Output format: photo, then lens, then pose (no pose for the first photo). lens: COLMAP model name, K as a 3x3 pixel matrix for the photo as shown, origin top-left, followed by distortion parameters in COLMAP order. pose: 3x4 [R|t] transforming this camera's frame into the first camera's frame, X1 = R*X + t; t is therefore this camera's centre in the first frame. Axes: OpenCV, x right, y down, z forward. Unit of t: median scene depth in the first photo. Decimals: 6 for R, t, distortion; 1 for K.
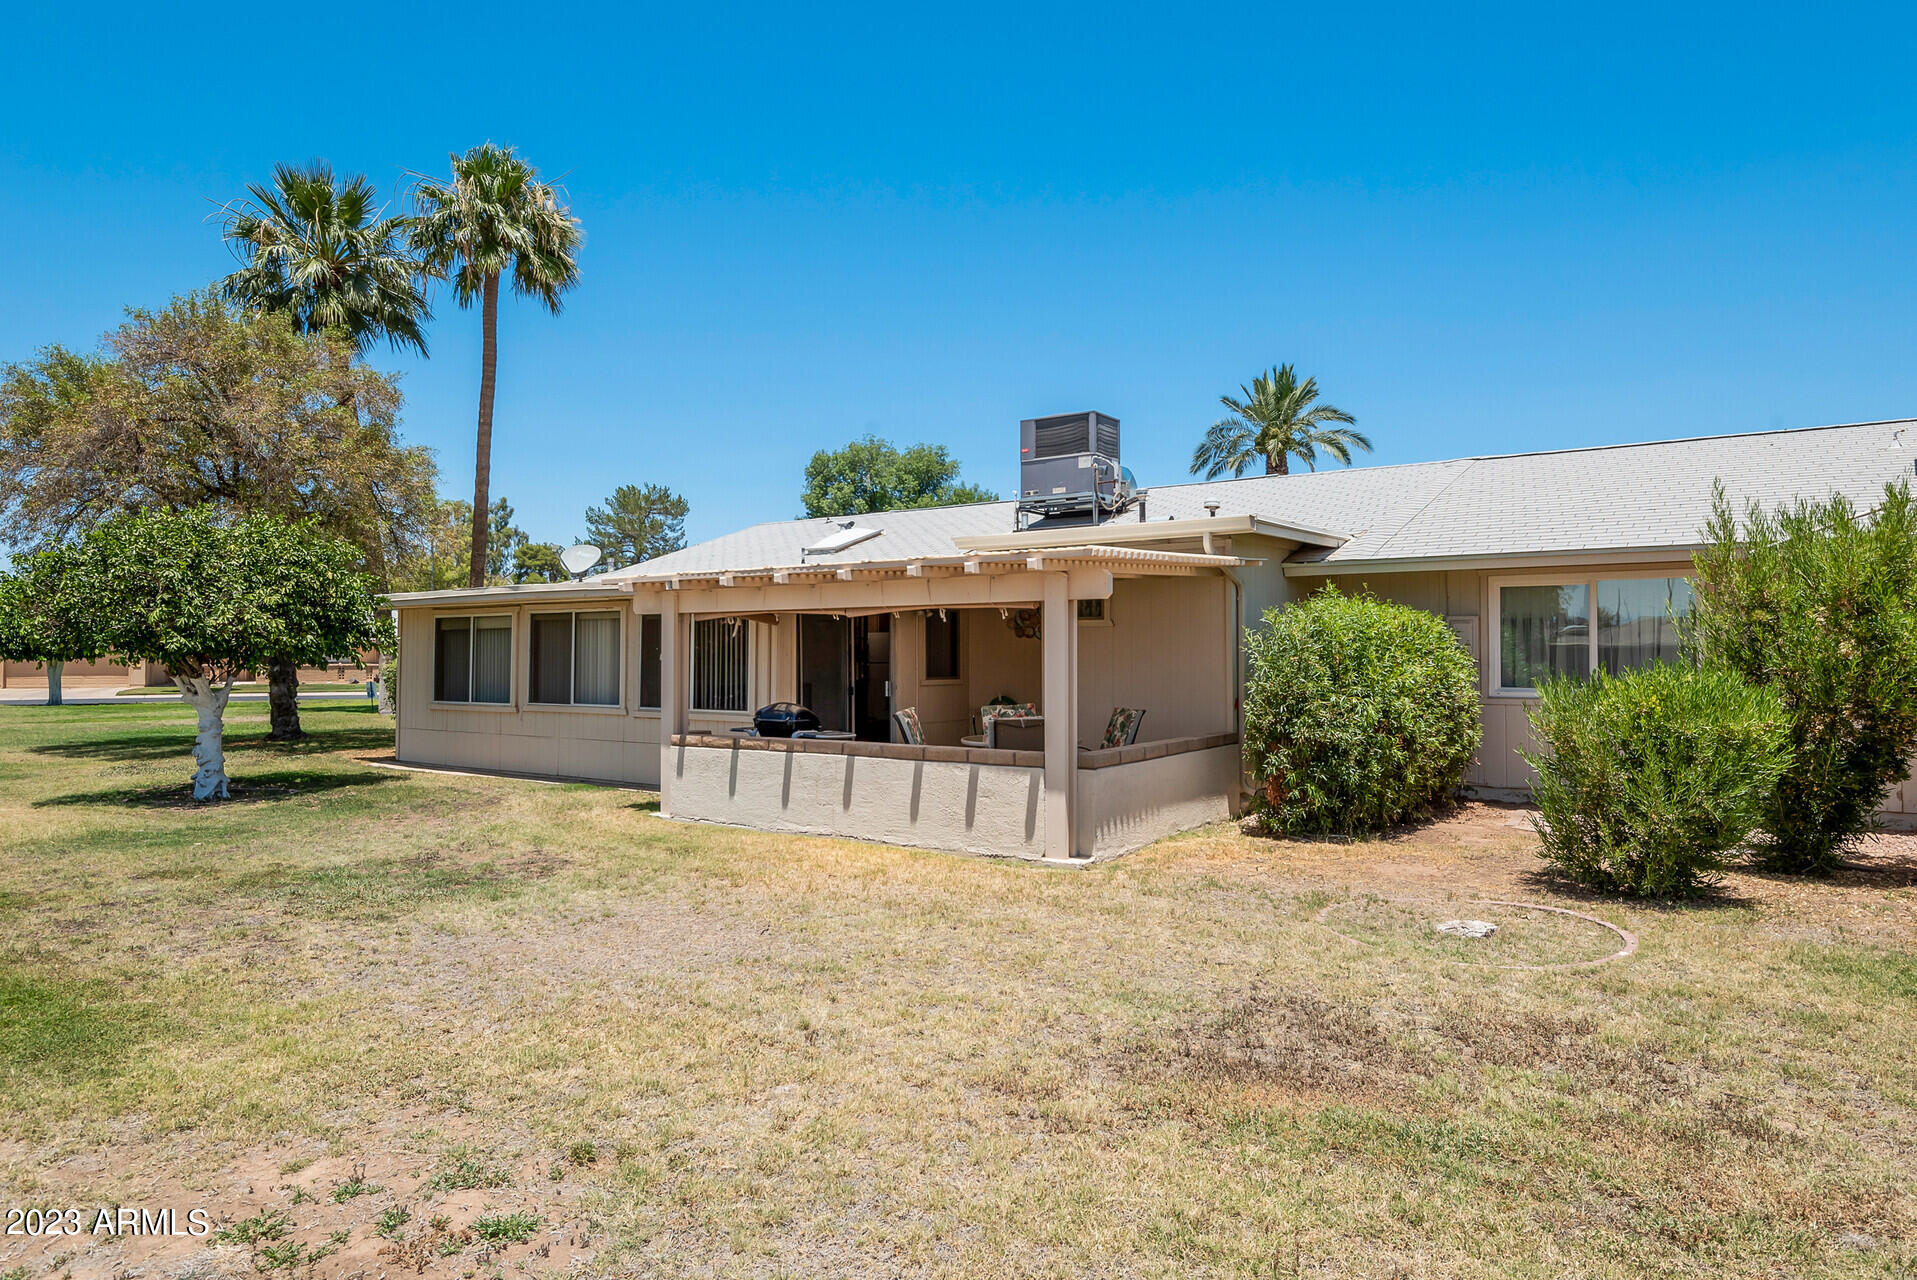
lens RADIAL K [[1148.4, 0, 955.0], [0, 1148.4, 629.3], [0, 0, 1]] dist [0.008154, 0.000286]
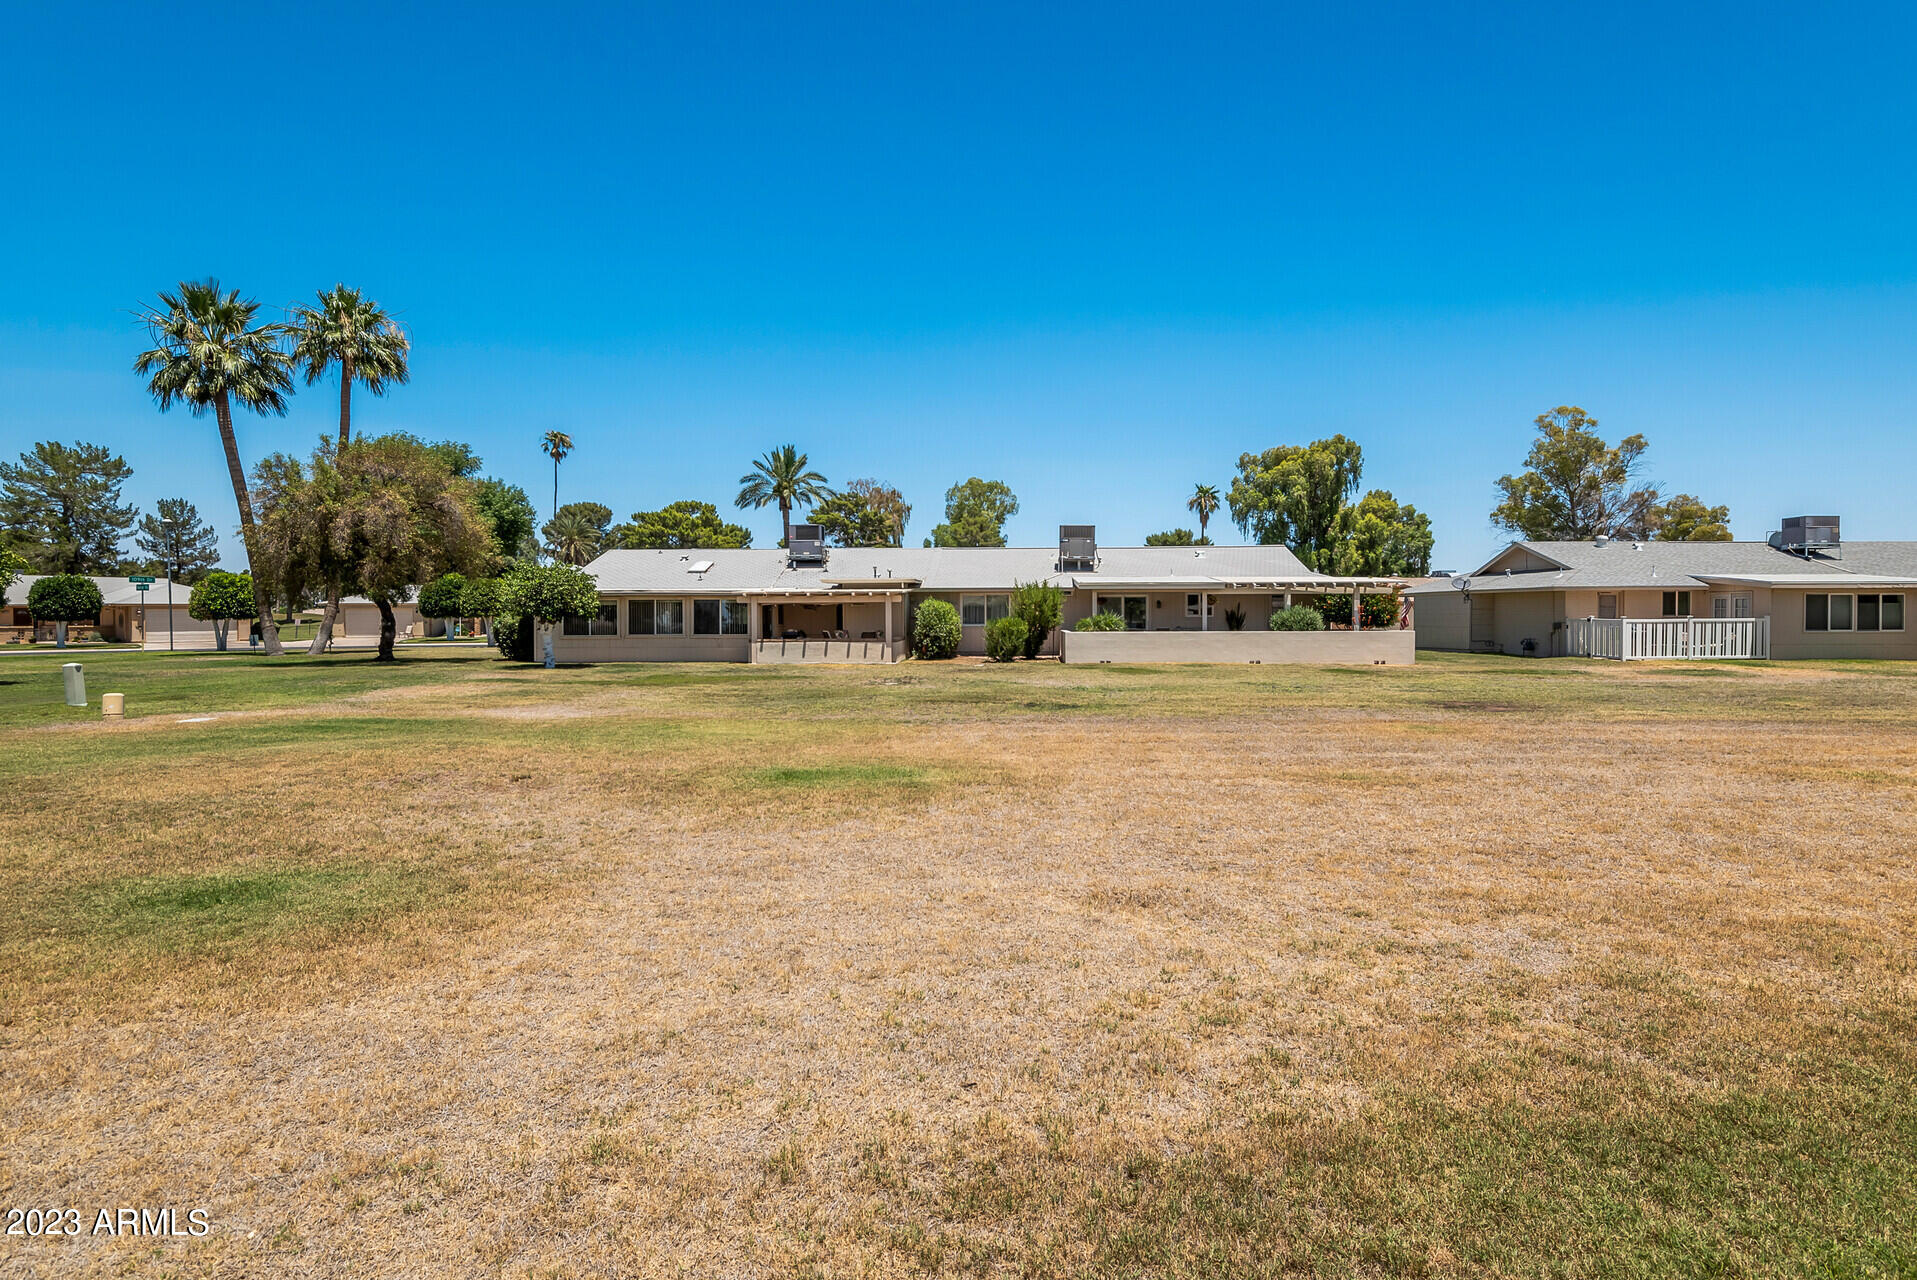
lens RADIAL K [[1010.9, 0, 958.7], [0, 1010.9, 636.4], [0, 0, 1]] dist [0.021254, -0.001868]
pose [[0.847260, -0.014289, 0.530987, -0.654688], [-0.008273, 0.999162, 0.040088, -0.019645], [-0.531115, -0.038358, 0.846431, -0.898129]]
